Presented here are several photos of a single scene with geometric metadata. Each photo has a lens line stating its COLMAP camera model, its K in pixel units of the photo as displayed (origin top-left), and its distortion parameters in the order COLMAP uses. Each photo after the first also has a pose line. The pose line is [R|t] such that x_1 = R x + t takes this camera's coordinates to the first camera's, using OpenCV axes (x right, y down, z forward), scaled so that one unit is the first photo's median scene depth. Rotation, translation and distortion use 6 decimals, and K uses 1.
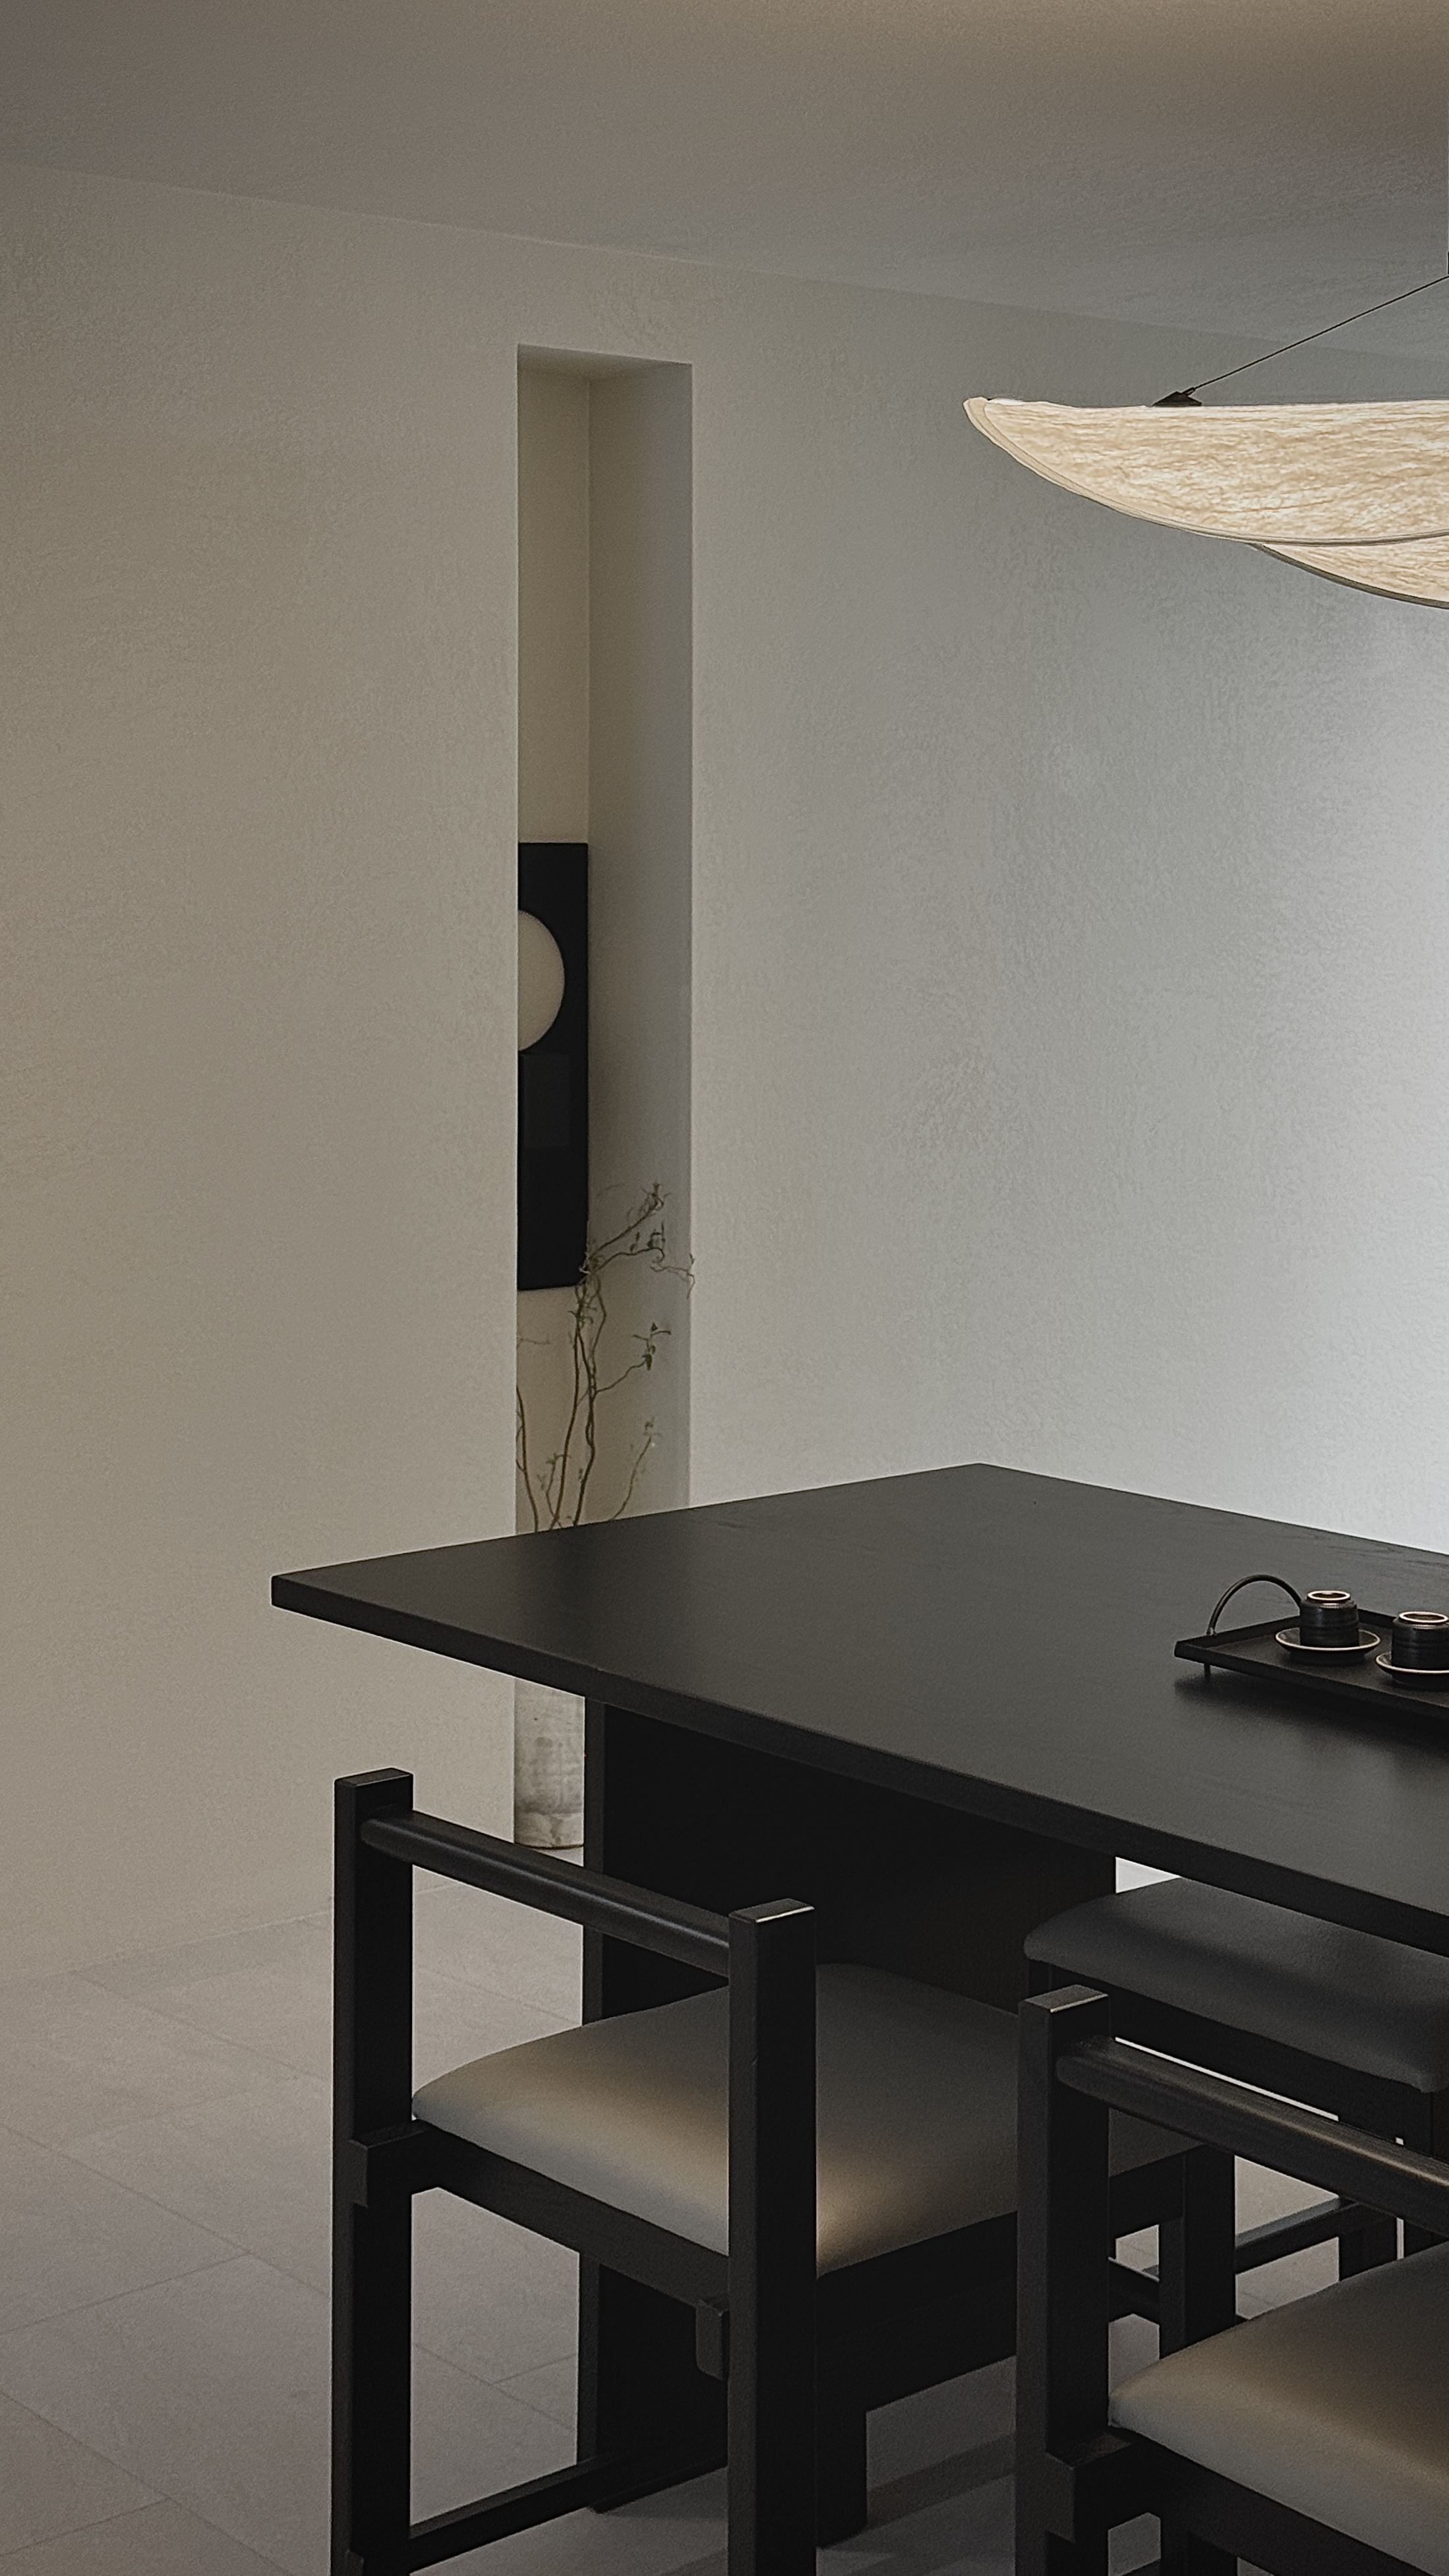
lens RADIAL K [[3699.5, 0, 726.6], [0, 3699.5, 912.8], [0, 0, 1]] dist [0.152154, -0.153485]
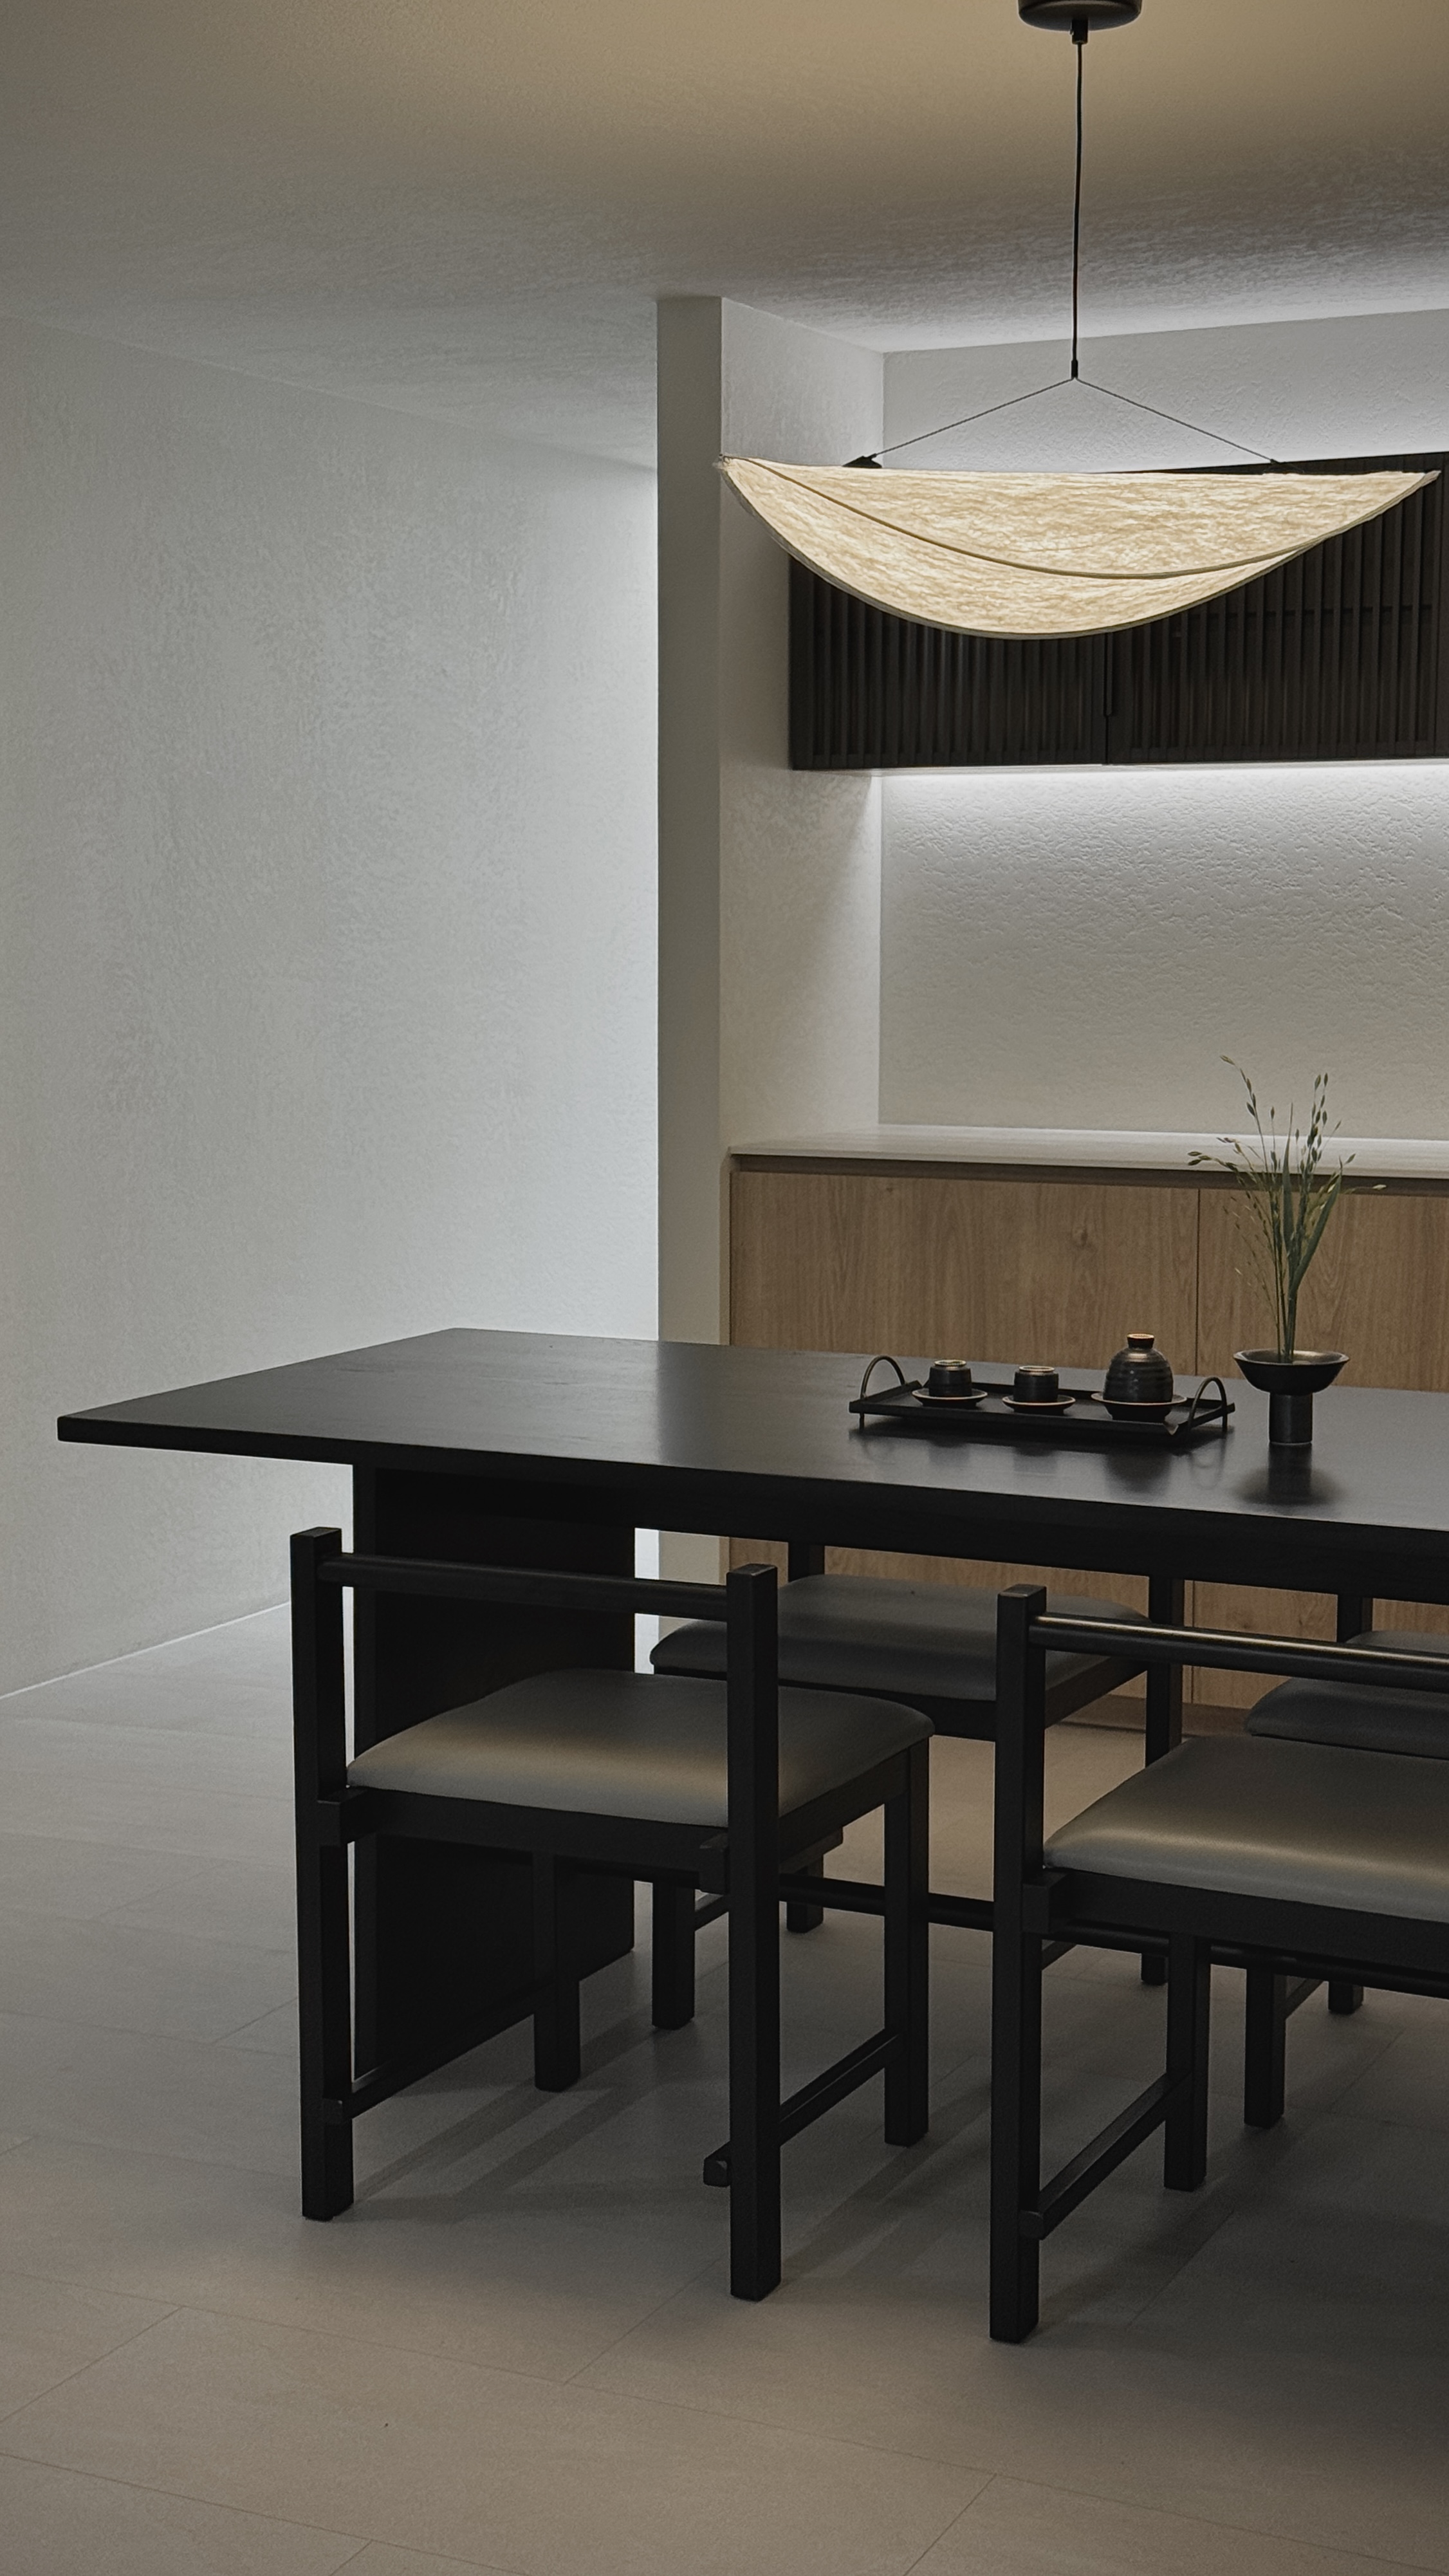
lens RADIAL K [[3536.4, 0, 724.5], [0, 3536.4, 1288.0], [0, 0, 1]] dist [0.167382, -0.093237]
pose [[0.923034, -0.042904, 0.382319, -0.362319], [0.006552, 0.995371, 0.095882, 0.027018], [-0.384663, -0.085998, 0.919042, -0.143080]]
